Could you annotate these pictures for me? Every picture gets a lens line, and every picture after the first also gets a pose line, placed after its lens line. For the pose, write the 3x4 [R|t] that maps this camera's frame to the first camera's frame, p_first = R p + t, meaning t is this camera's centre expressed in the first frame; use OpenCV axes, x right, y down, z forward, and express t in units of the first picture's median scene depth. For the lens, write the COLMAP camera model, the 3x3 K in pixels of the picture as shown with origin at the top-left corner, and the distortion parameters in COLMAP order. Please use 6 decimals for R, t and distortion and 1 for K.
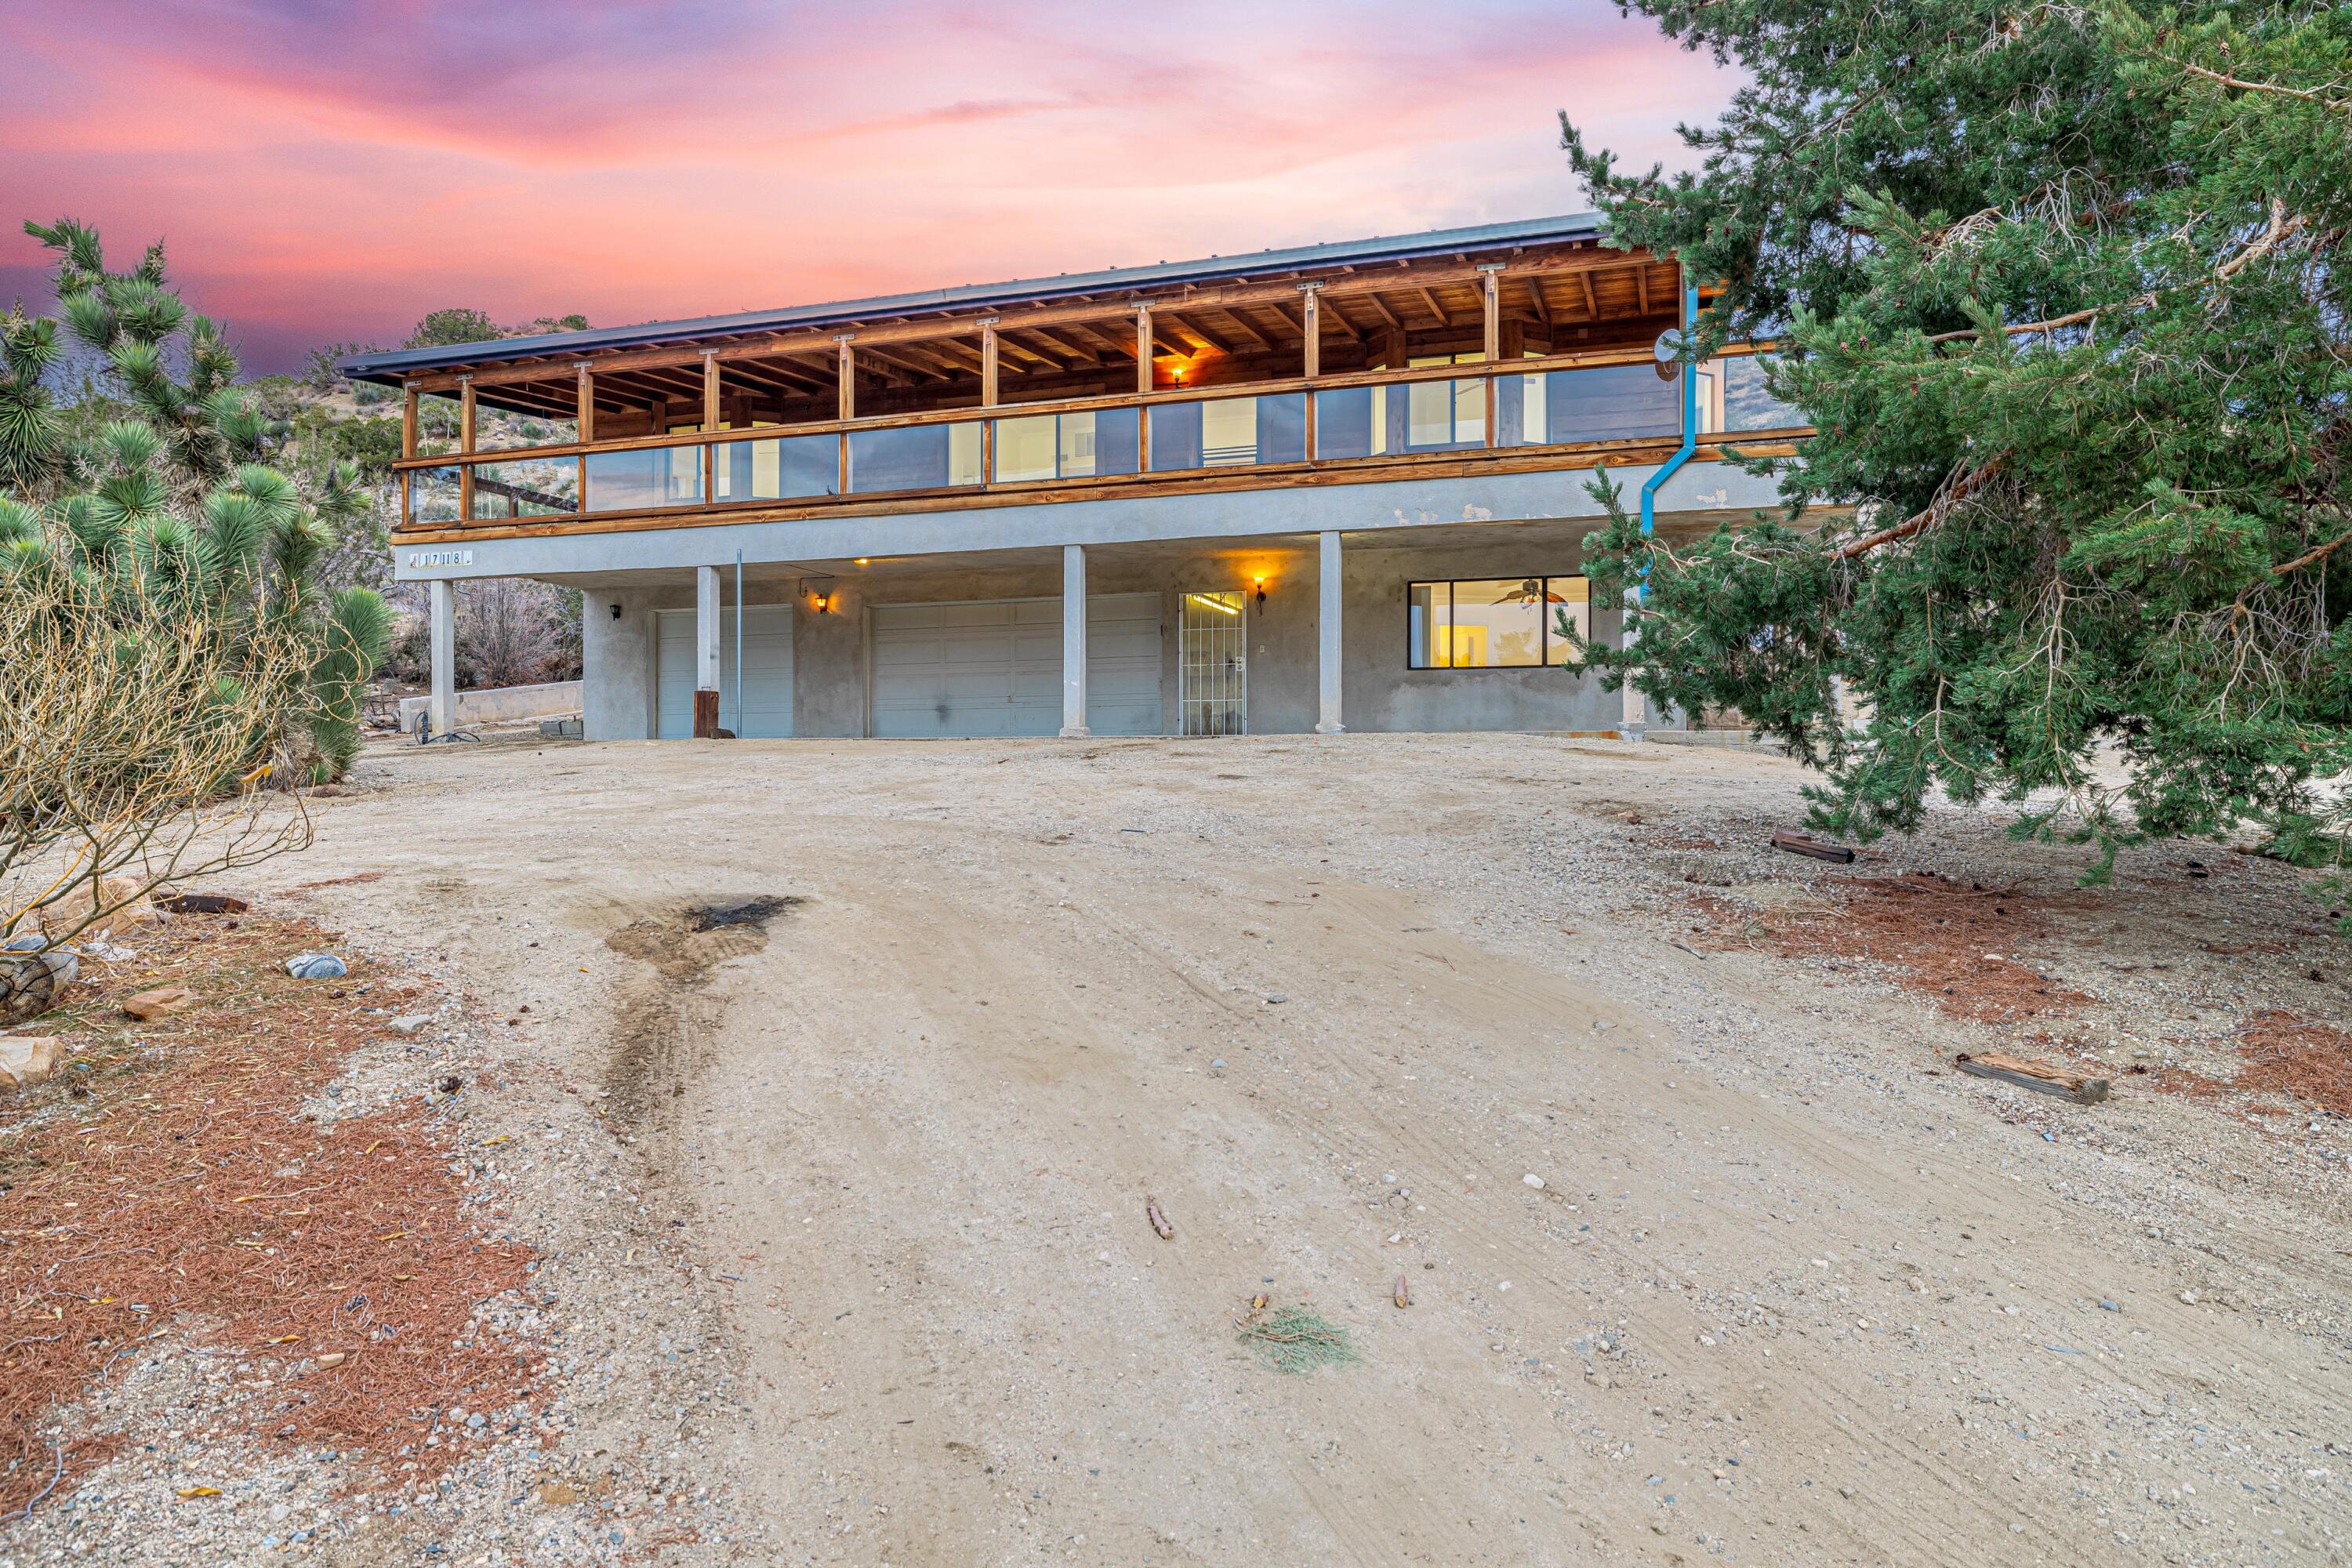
lens RADIAL K [[1184.4, 0, 1166.8], [0, 1184.4, 762.8], [0, 0, 1]] dist [-0.000305, -0.000263]
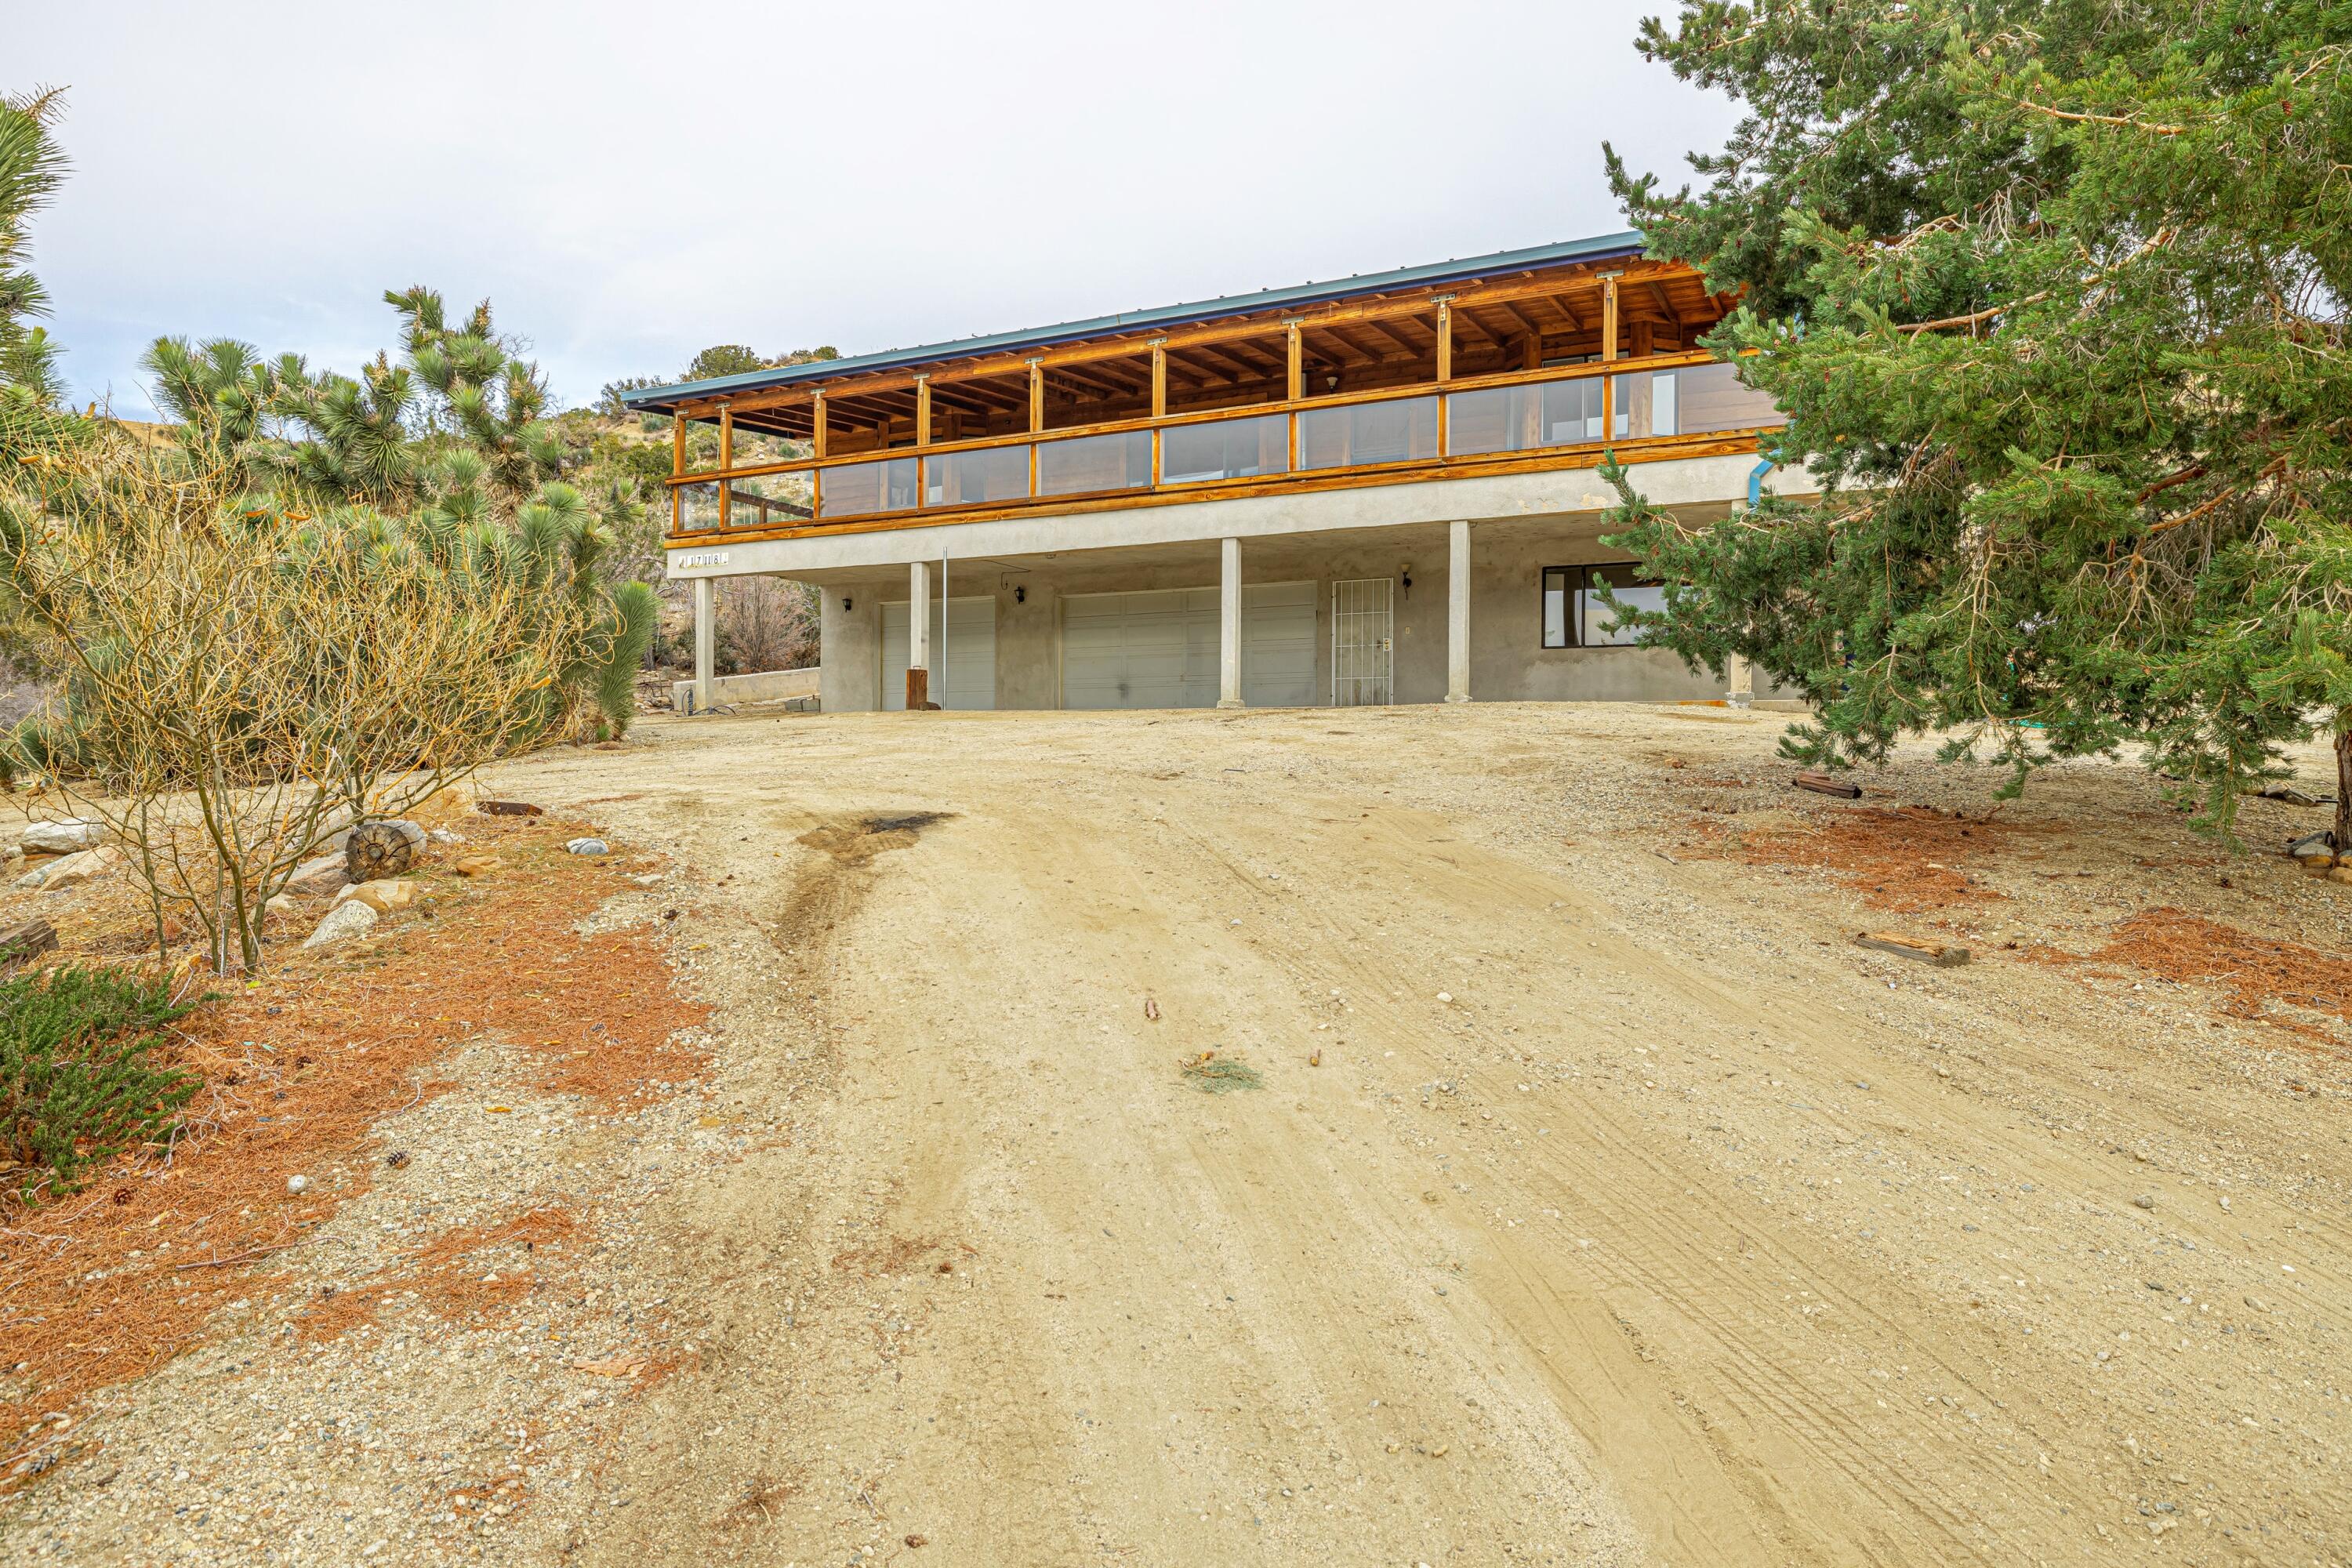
lens RADIAL K [[1081.5, 0, 1211.9], [0, 1081.5, 745.3], [0, 0, 1]] dist [-0.003903, 0.001593]
pose [[0.993603, 0.004141, -0.112851, 0.111478], [-0.003566, 0.999980, 0.005300, 0.041836], [0.112871, -0.004864, 0.993598, -0.124509]]
